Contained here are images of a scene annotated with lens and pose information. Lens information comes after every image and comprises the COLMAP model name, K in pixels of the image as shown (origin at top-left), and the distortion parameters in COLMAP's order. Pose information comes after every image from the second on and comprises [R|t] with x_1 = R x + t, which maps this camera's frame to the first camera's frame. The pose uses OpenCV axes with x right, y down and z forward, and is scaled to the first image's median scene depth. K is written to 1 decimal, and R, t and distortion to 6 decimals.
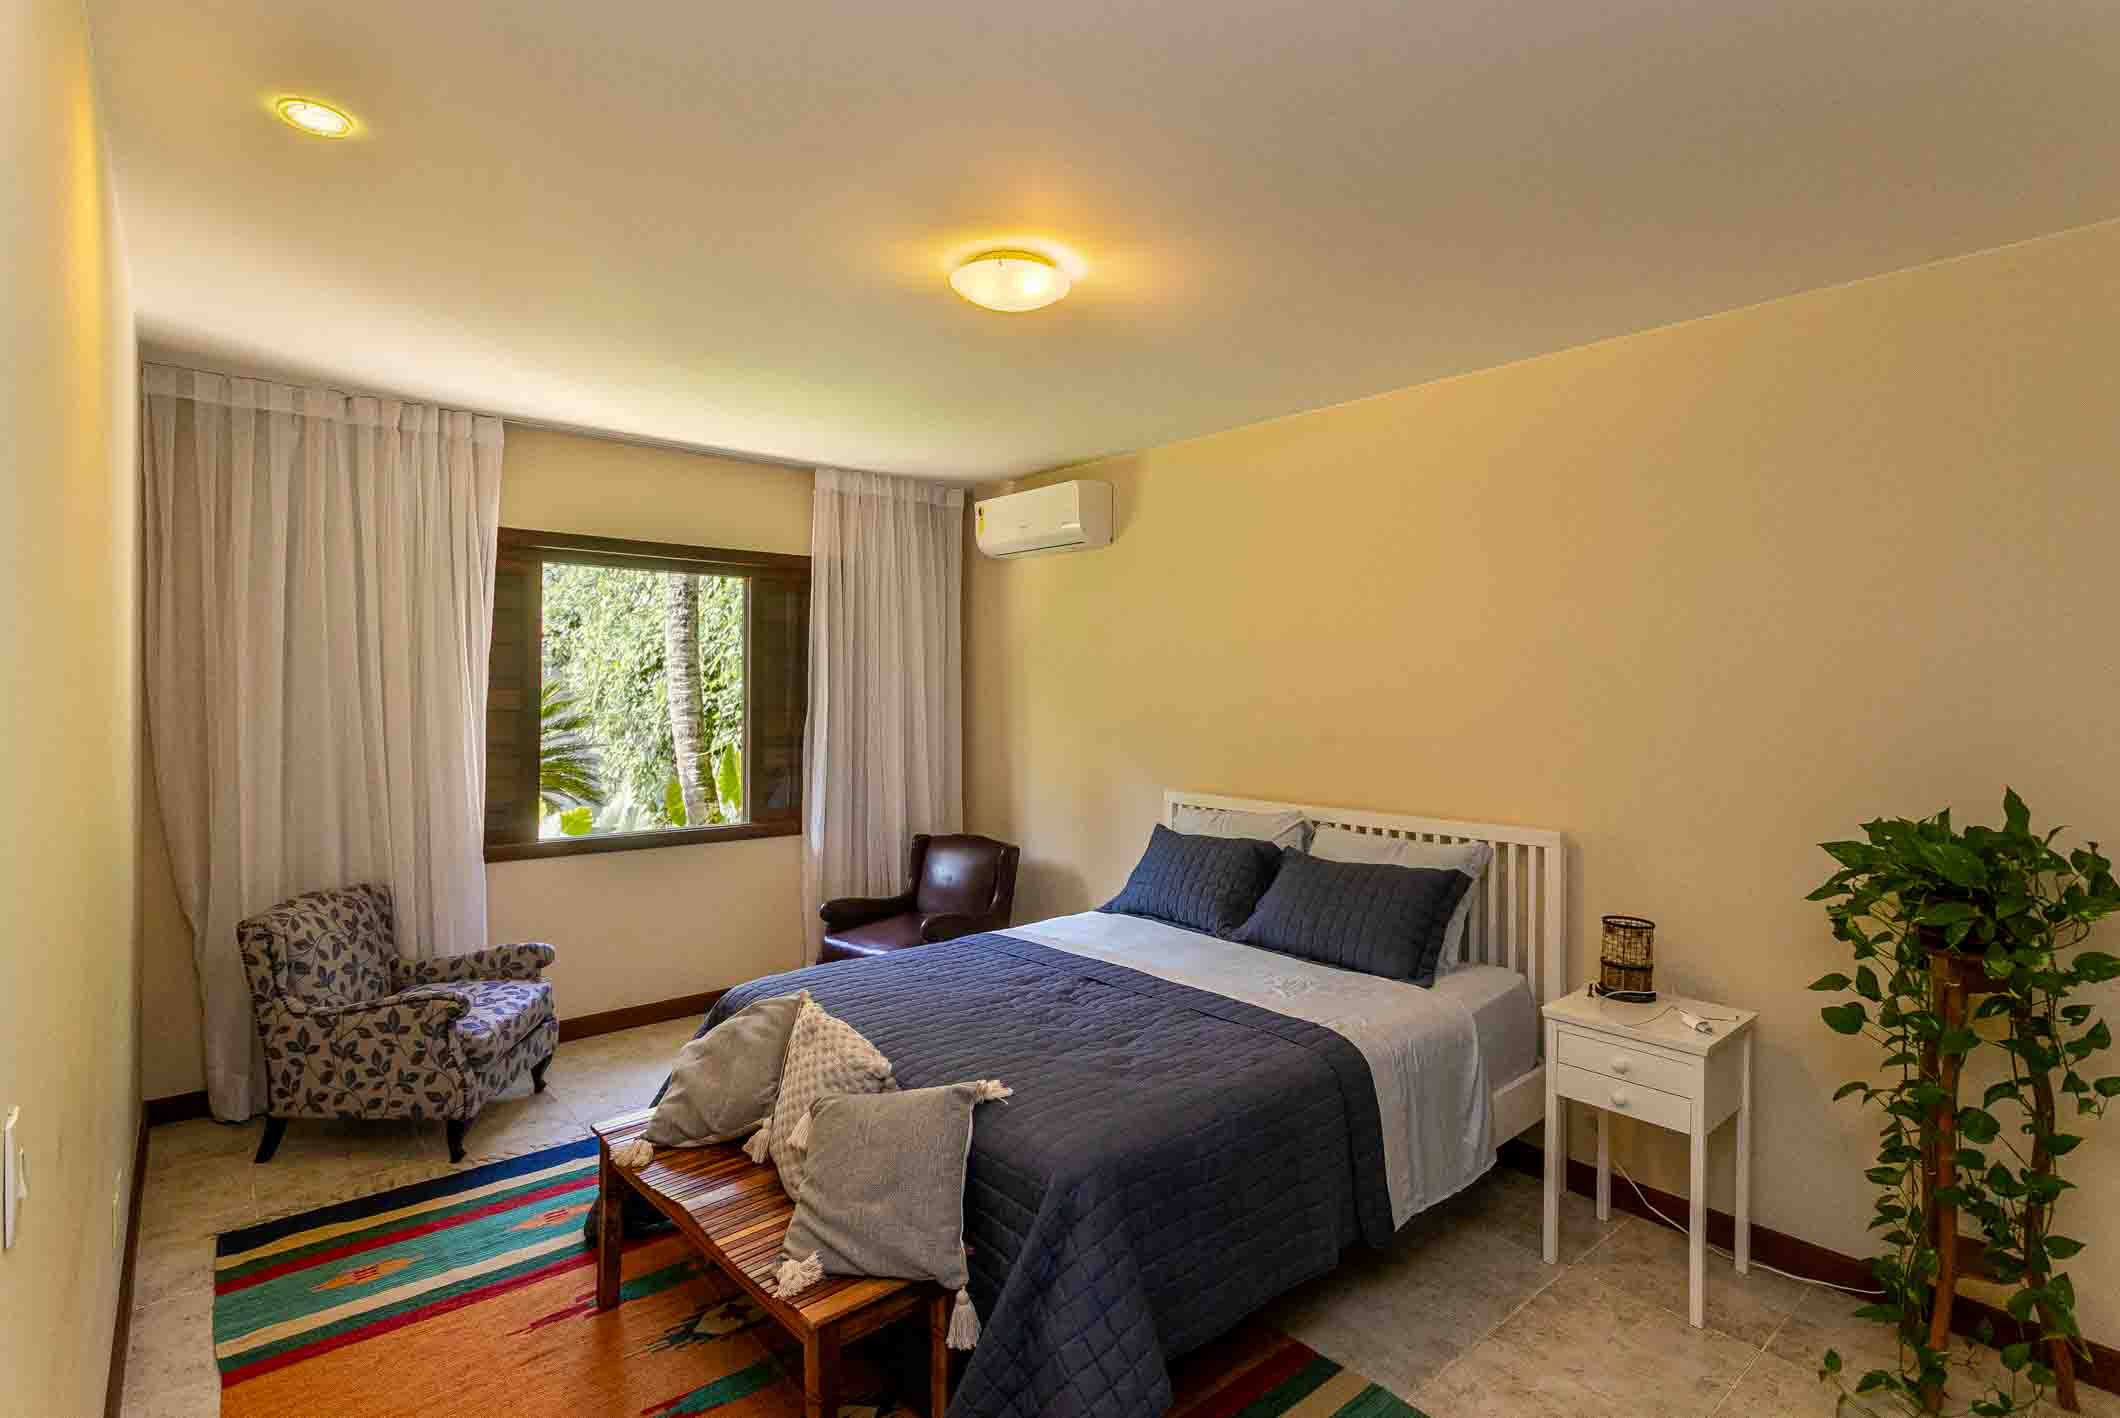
lens RADIAL K [[1013.5, 0, 1069.4], [0, 1013.5, 705.9], [0, 0, 1]] dist [-0.003347, 0.003774]
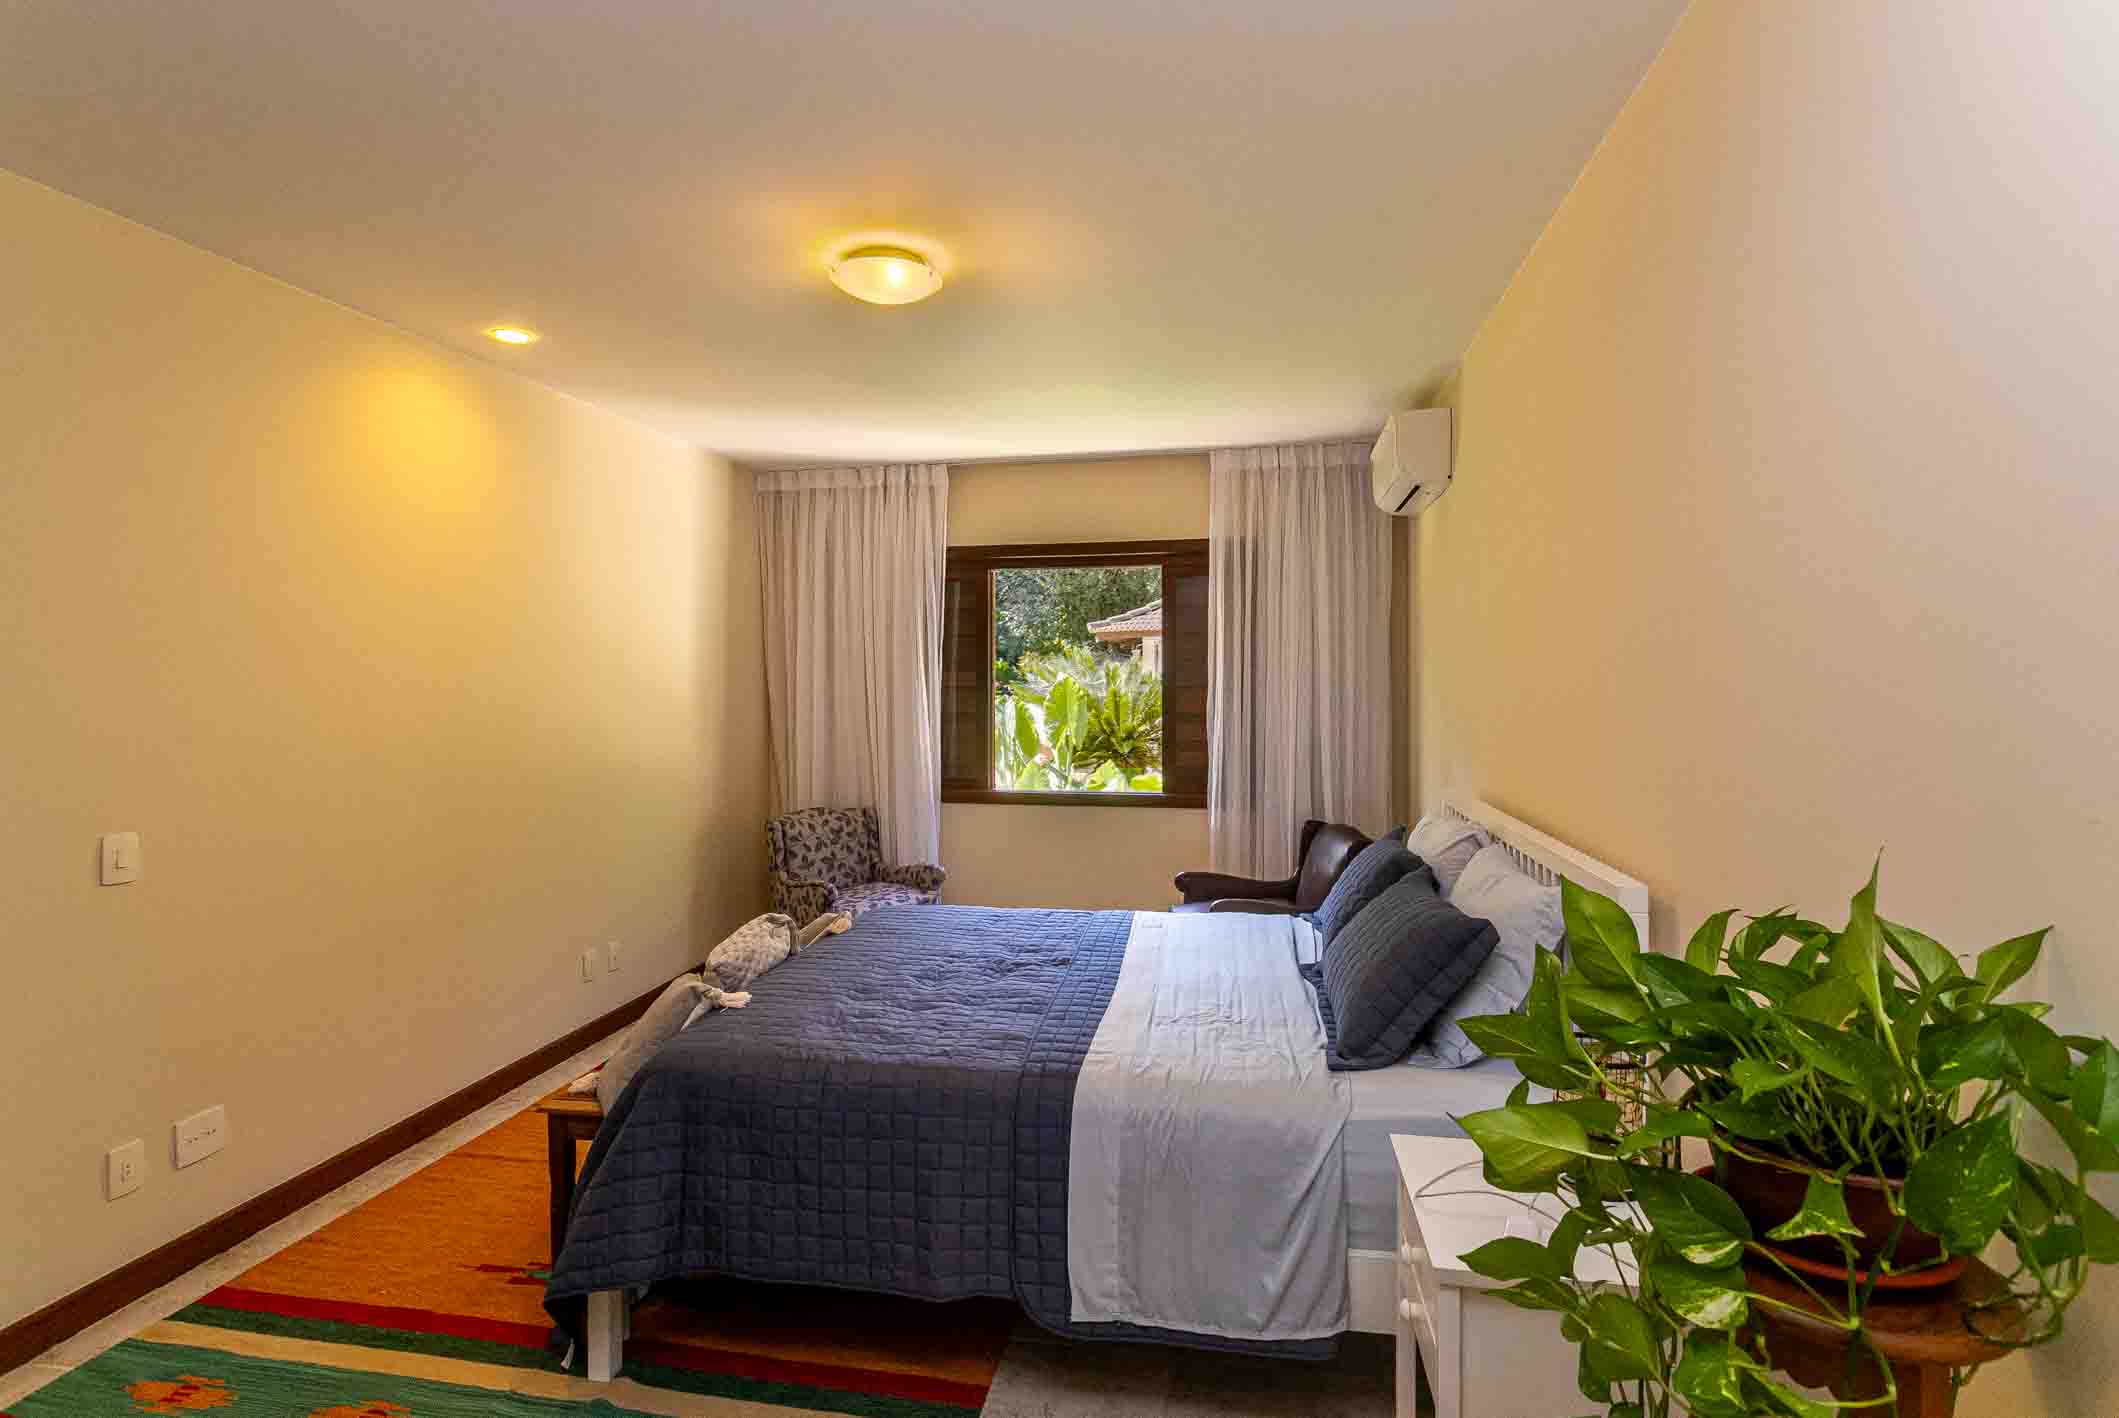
lens RADIAL K [[1013.0, 0, 1063.1], [0, 1013.0, 707.5], [0, 0, 1]] dist [-0.003347, 0.003774]
pose [[0.627743, 0.013345, -0.778306, 0.624312], [-0.005907, 0.999906, 0.012380, 0.016006], [0.778398, -0.003174, 0.627763, 0.331451]]
